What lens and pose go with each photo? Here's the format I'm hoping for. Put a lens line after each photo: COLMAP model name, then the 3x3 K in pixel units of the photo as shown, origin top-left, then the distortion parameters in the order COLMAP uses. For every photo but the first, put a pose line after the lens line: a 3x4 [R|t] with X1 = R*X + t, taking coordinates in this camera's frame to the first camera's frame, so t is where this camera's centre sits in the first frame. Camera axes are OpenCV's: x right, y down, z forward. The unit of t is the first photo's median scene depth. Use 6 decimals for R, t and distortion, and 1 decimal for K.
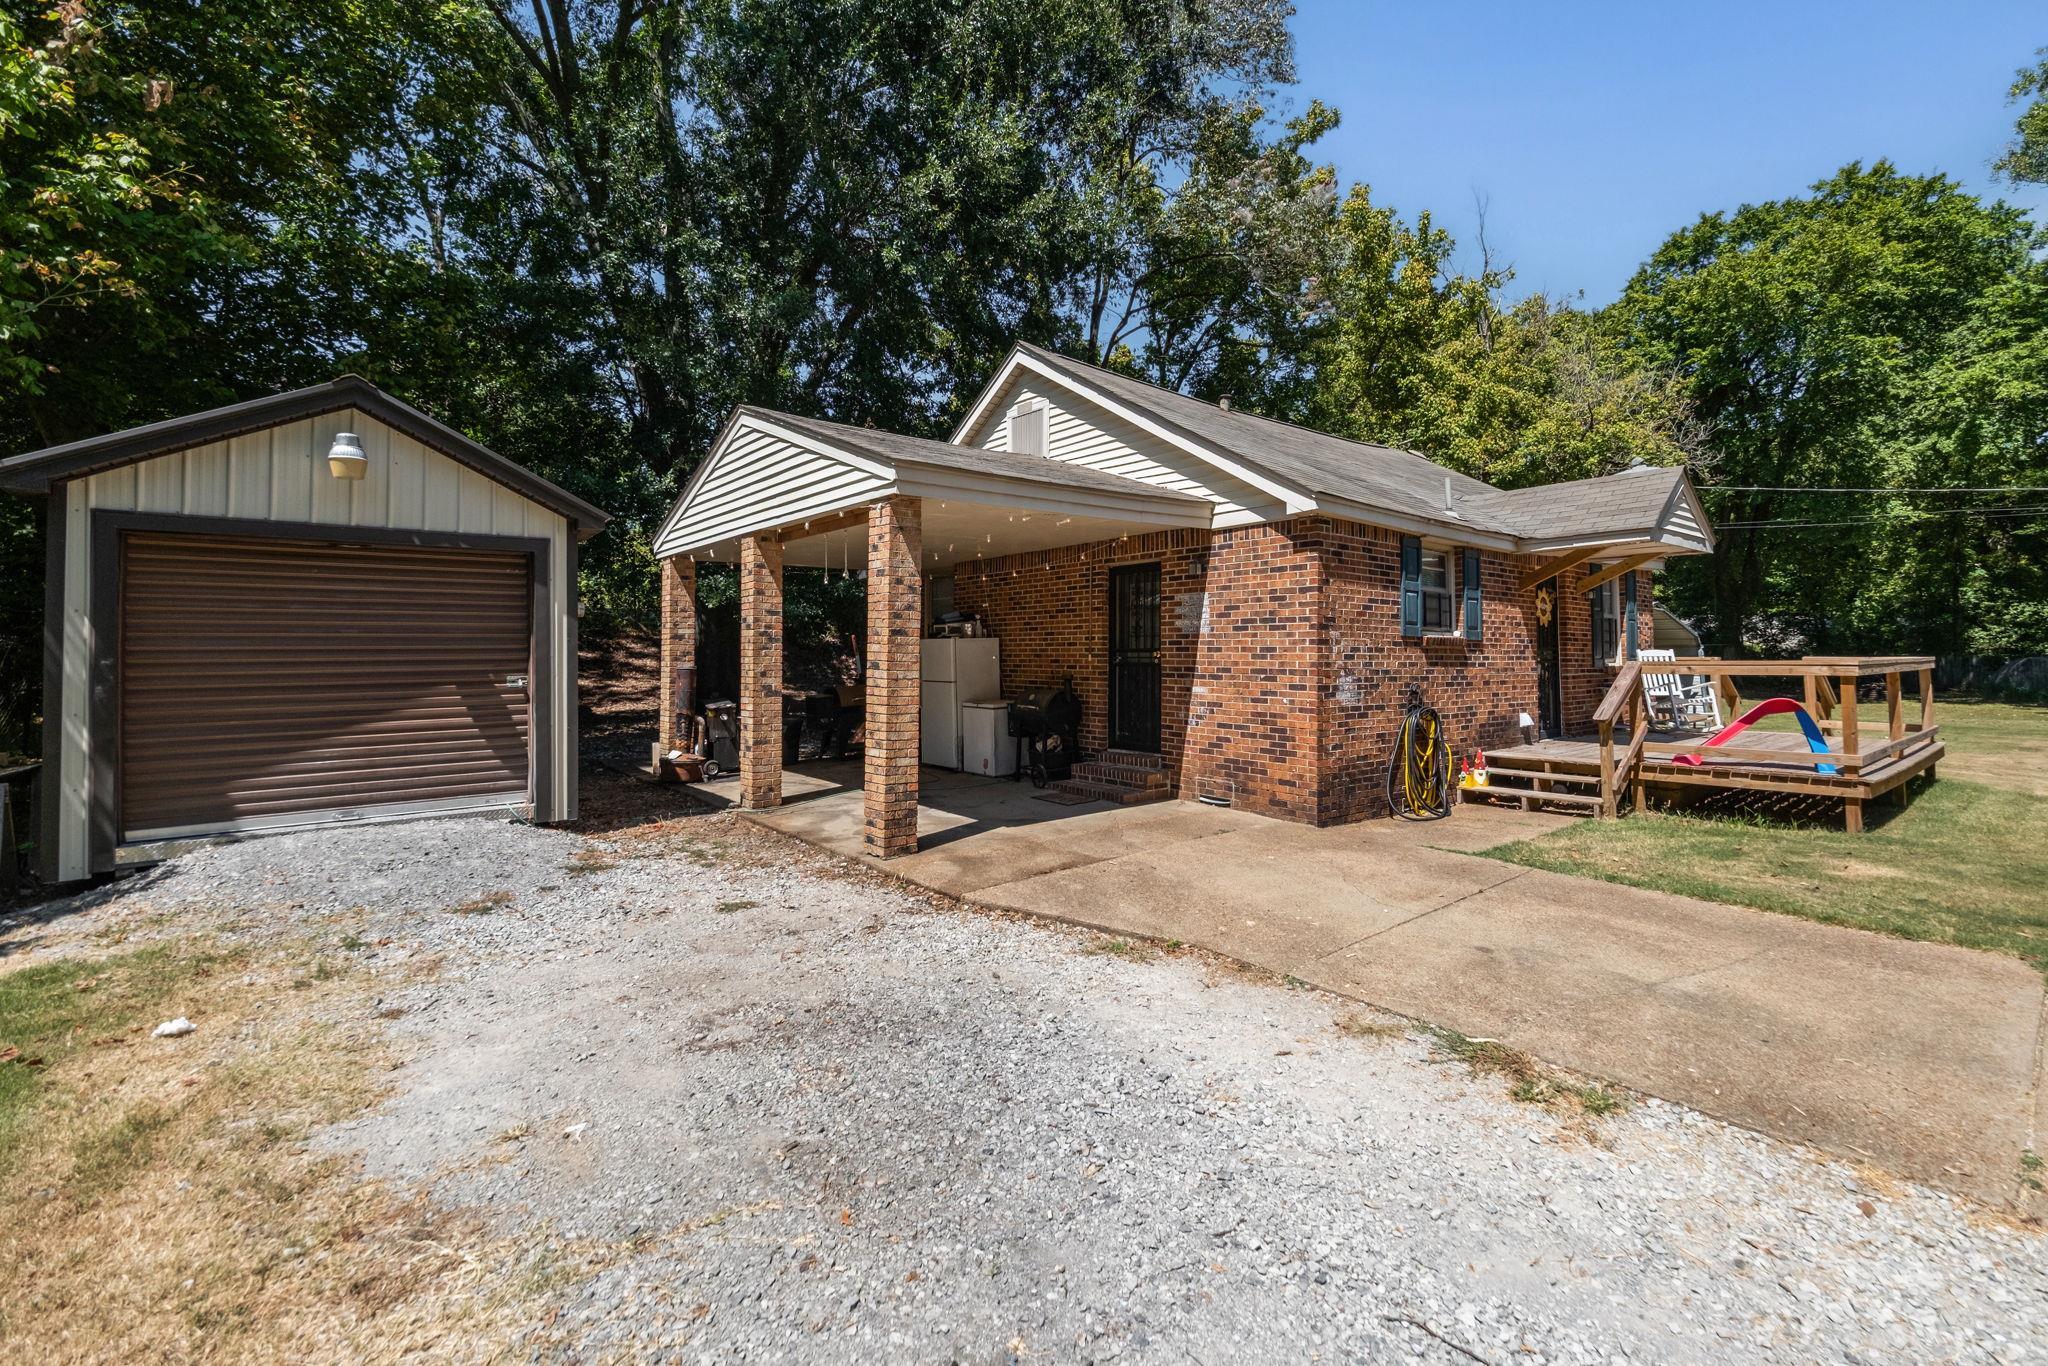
lens RADIAL K [[849.4, 0, 1003.6], [0, 849.4, 627.1], [0, 0, 1]] dist [0.010613, -0.000518]
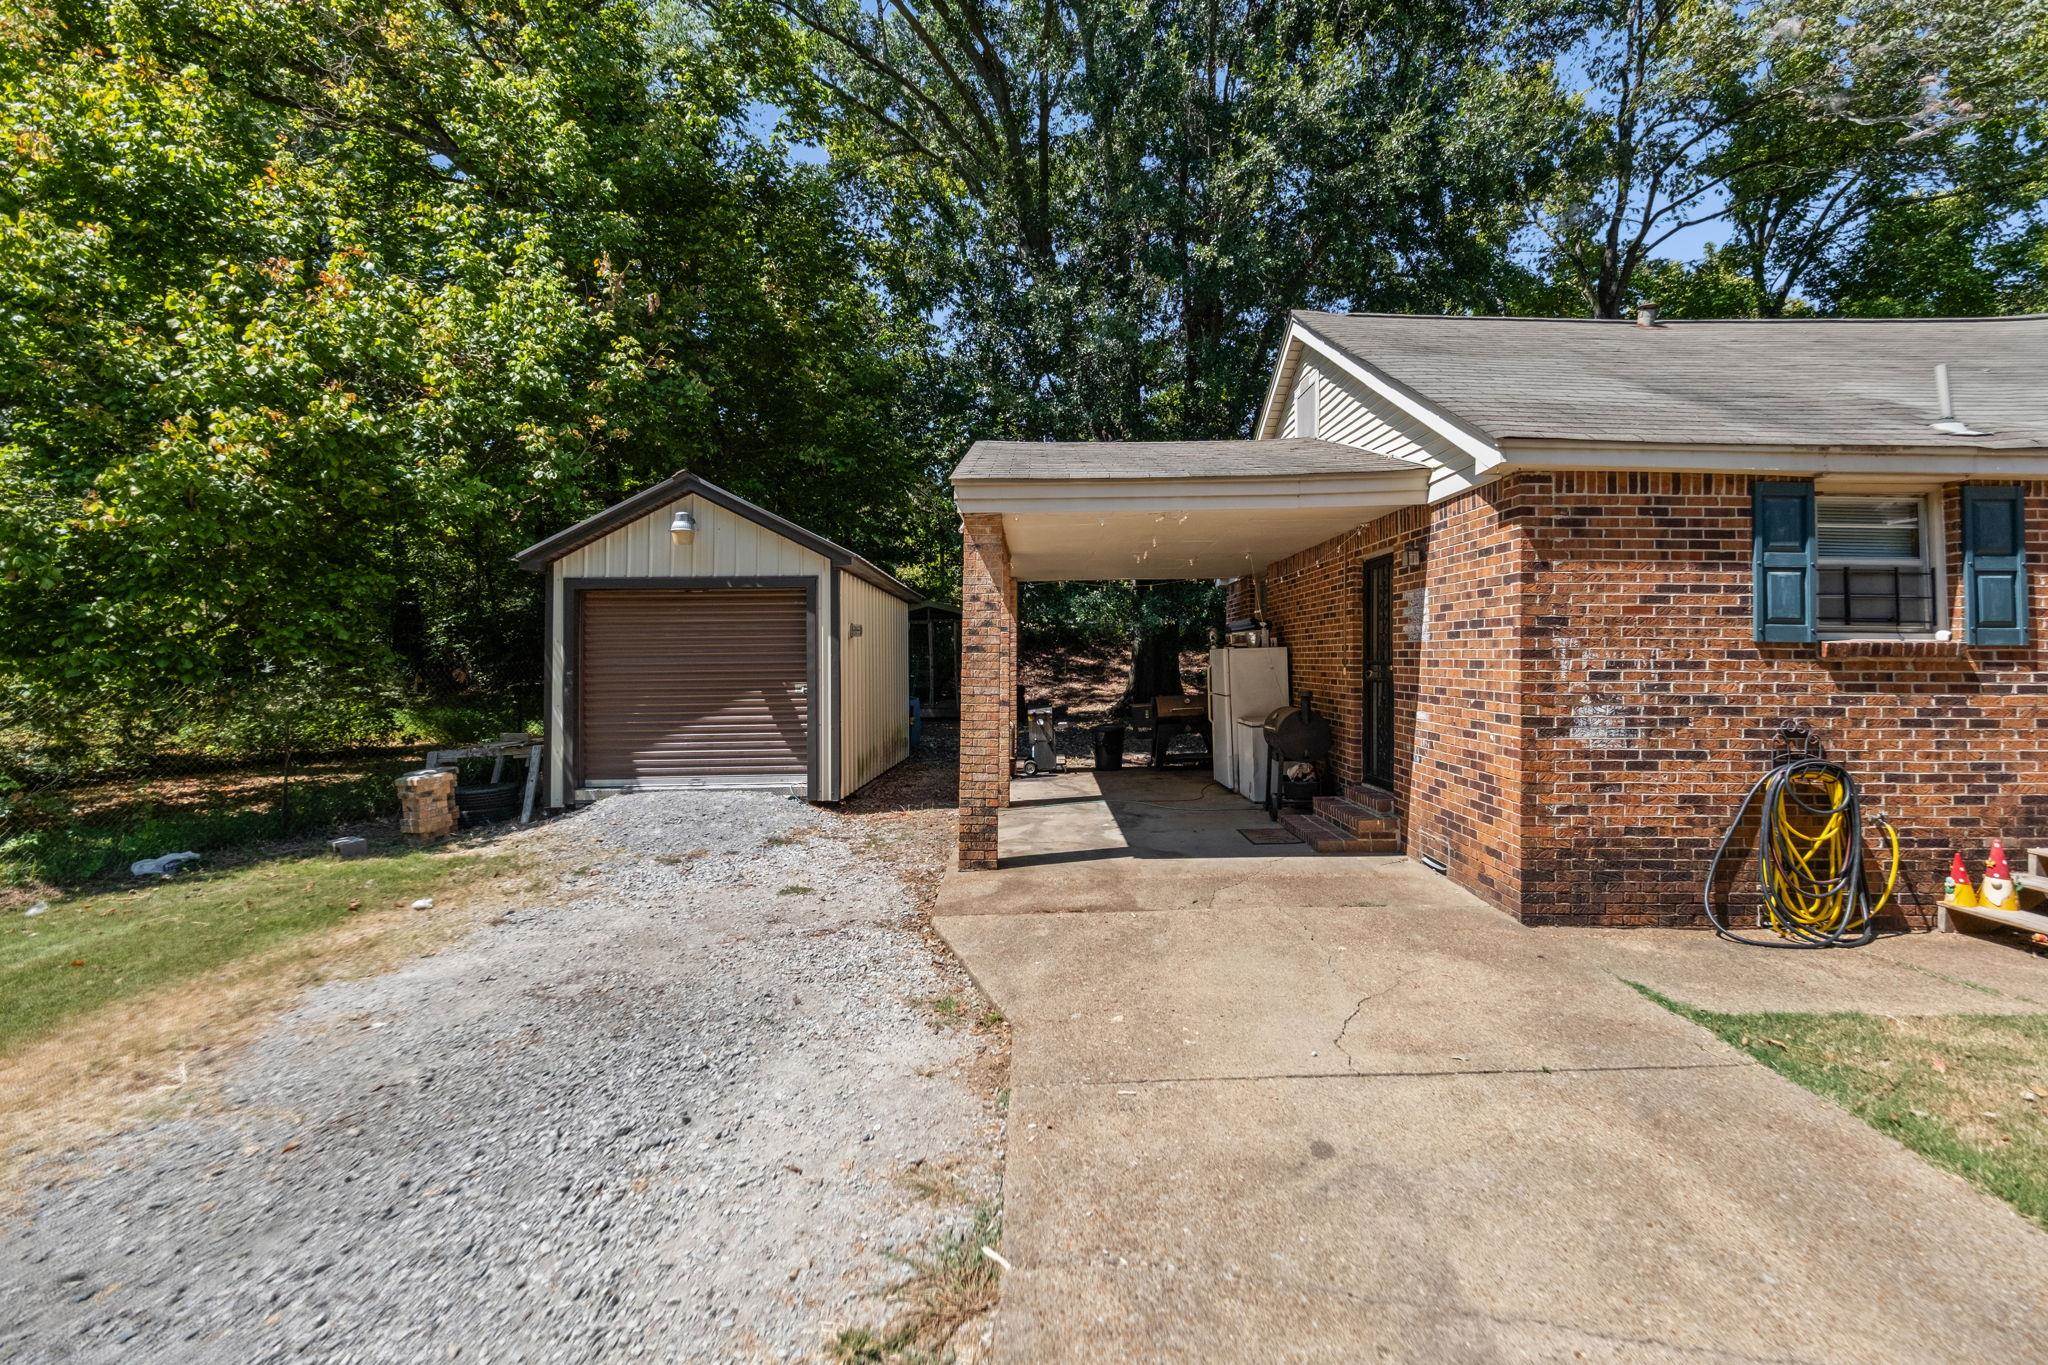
lens RADIAL K [[828.7, 0, 1071.5], [0, 828.7, 629.7], [0, 0, 1]] dist [0.019210, -0.008409]
pose [[0.798955, -0.022987, -0.600951, 0.474650], [0.021713, 0.999720, -0.009374, -0.003852], [0.600998, -0.005559, 0.799231, 0.235944]]
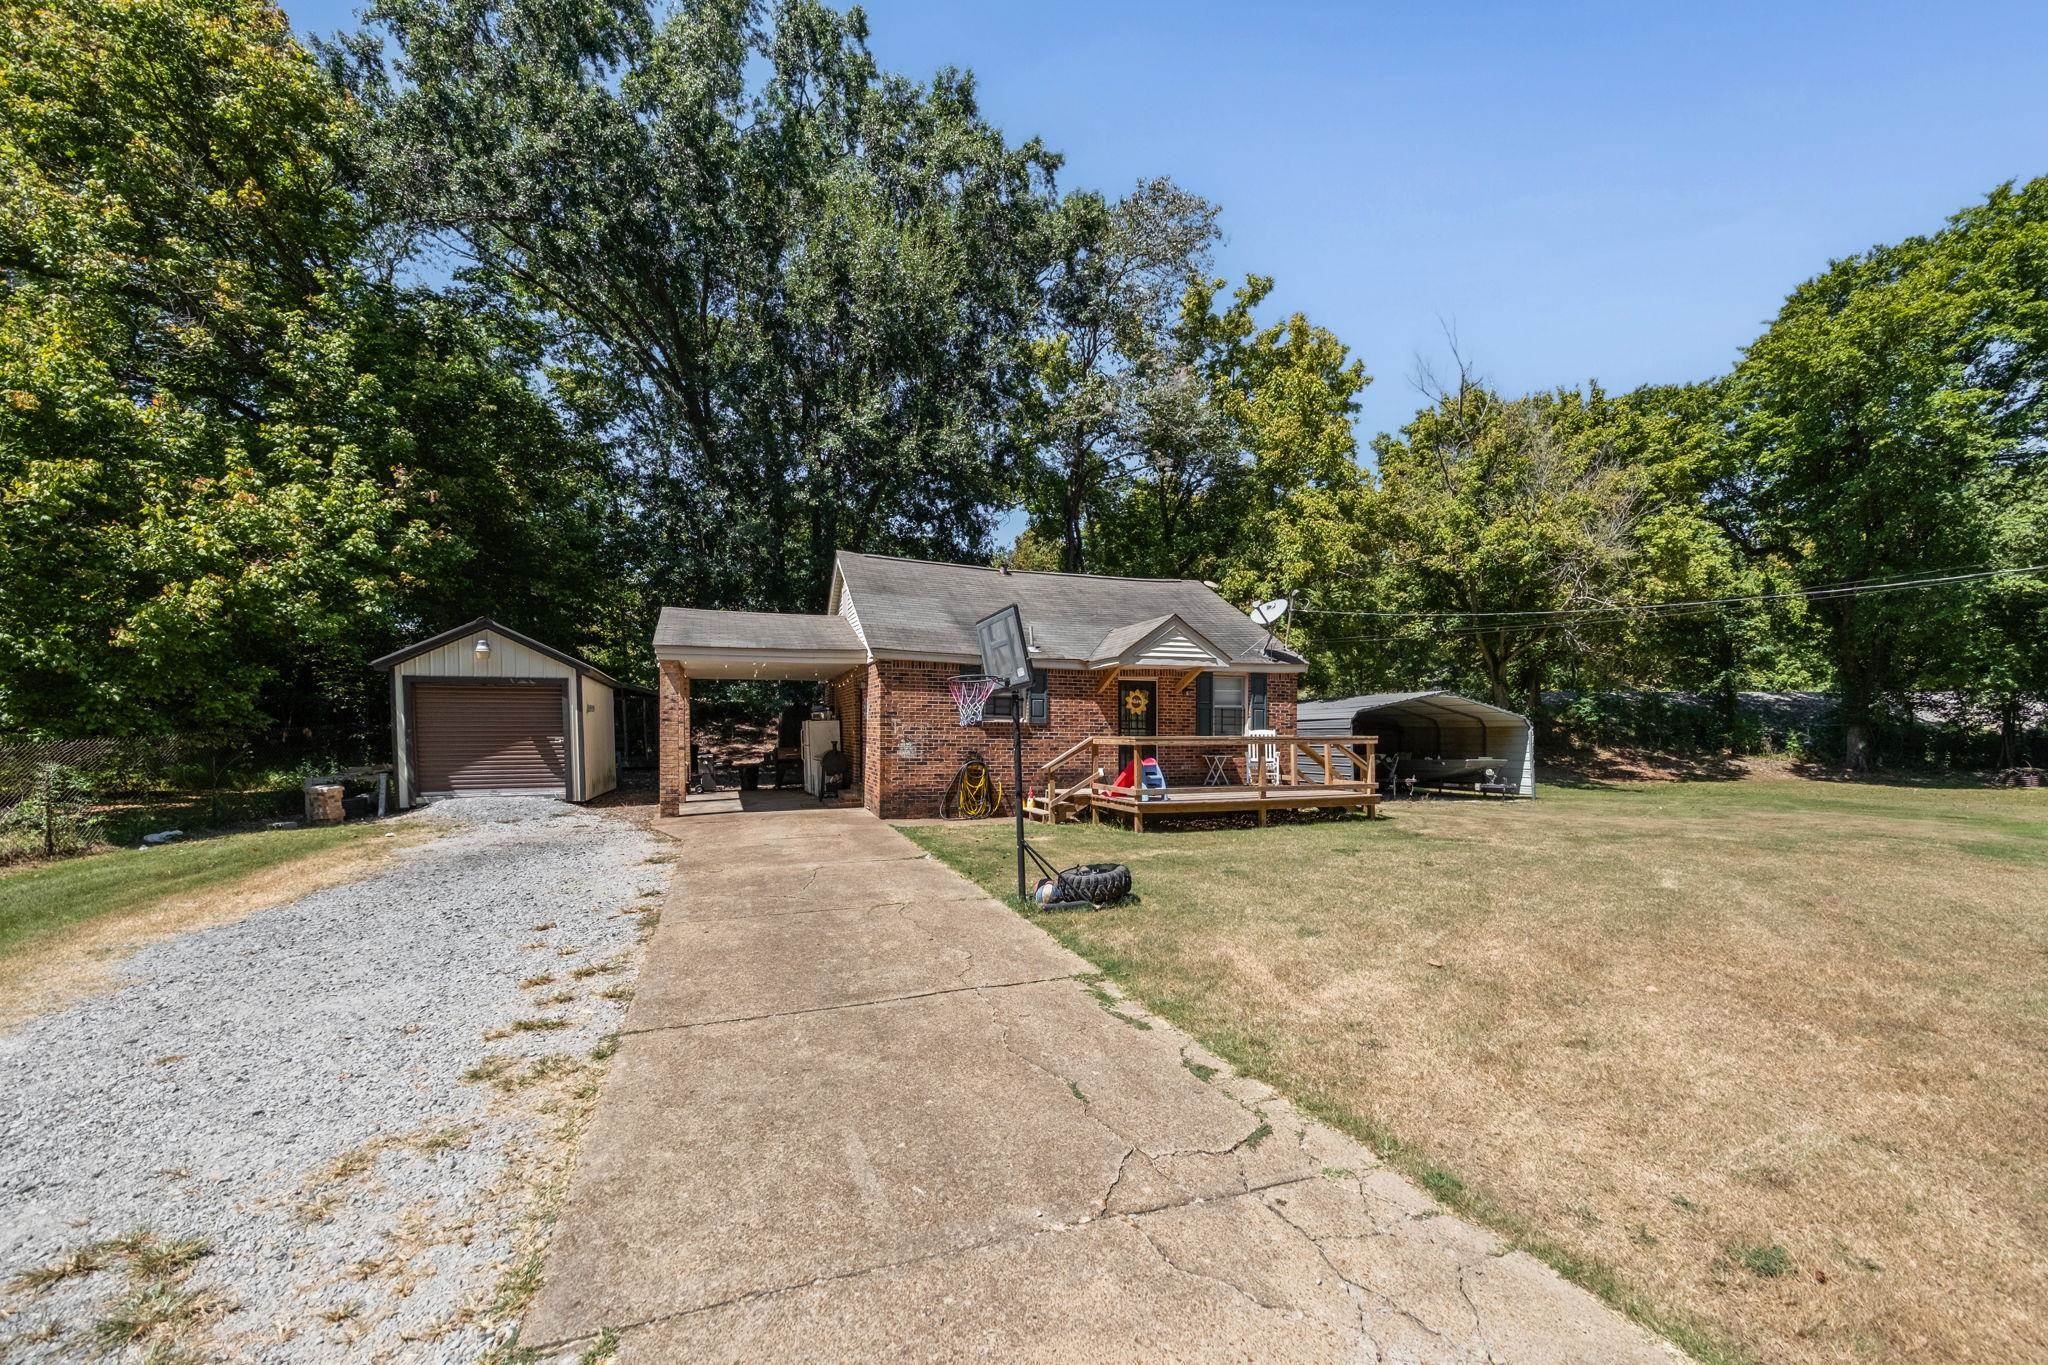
lens RADIAL K [[756.0, 0, 1005.3], [0, 756.0, 767.9], [0, 0, 1]] dist [0.002358, -0.000075]
pose [[0.947770, 0.021716, -0.318214, 1.162114], [0.004703, 0.996620, 0.082019, -0.023241], [0.318920, -0.079232, 0.944464, -0.527323]]
